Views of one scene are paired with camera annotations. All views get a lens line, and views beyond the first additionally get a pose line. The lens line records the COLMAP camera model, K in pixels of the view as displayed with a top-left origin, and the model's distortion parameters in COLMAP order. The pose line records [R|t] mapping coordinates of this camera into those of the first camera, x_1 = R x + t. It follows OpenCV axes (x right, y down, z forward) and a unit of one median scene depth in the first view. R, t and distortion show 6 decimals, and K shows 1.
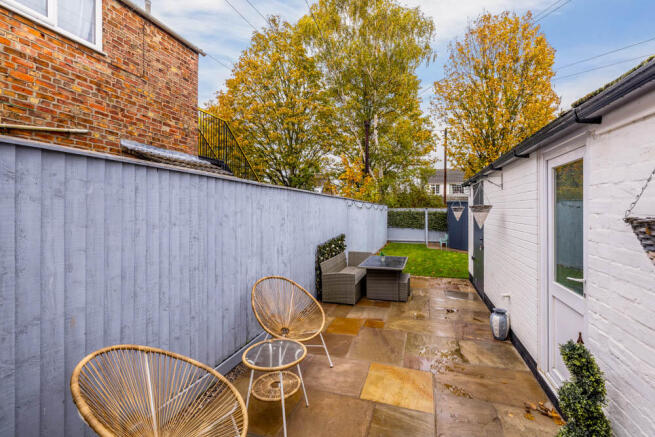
lens RADIAL K [[286.2, 0, 328.8], [0, 286.2, 209.4], [0, 0, 1]] dist [0.002447, 0.000704]
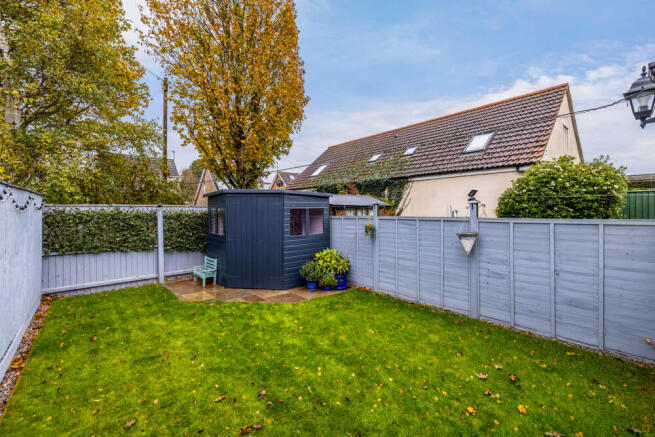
lens RADIAL K [[286.2, 0, 328.8], [0, 286.2, 209.4], [0, 0, 1]] dist [0.002447, 0.000704]
pose [[0.518679, -0.000327, 0.854969, 0.084768], [0.005605, 0.999980, -0.003018, 0.005539], [-0.854951, 0.006357, 0.518670, 0.514994]]
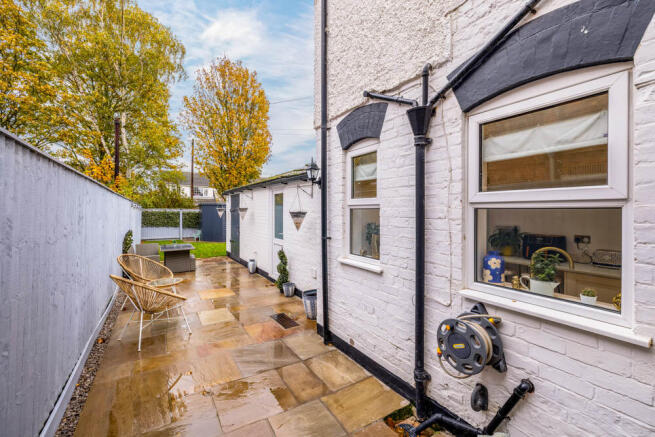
lens RADIAL K [[286.2, 0, 328.8], [0, 286.2, 209.4], [0, 0, 1]] dist [0.002447, 0.000704]
pose [[0.635813, 0.005400, 0.771824, -0.168406], [-0.003326, 0.999985, -0.004256, 0.000595], [-0.771836, 0.000139, 0.635822, -0.191754]]
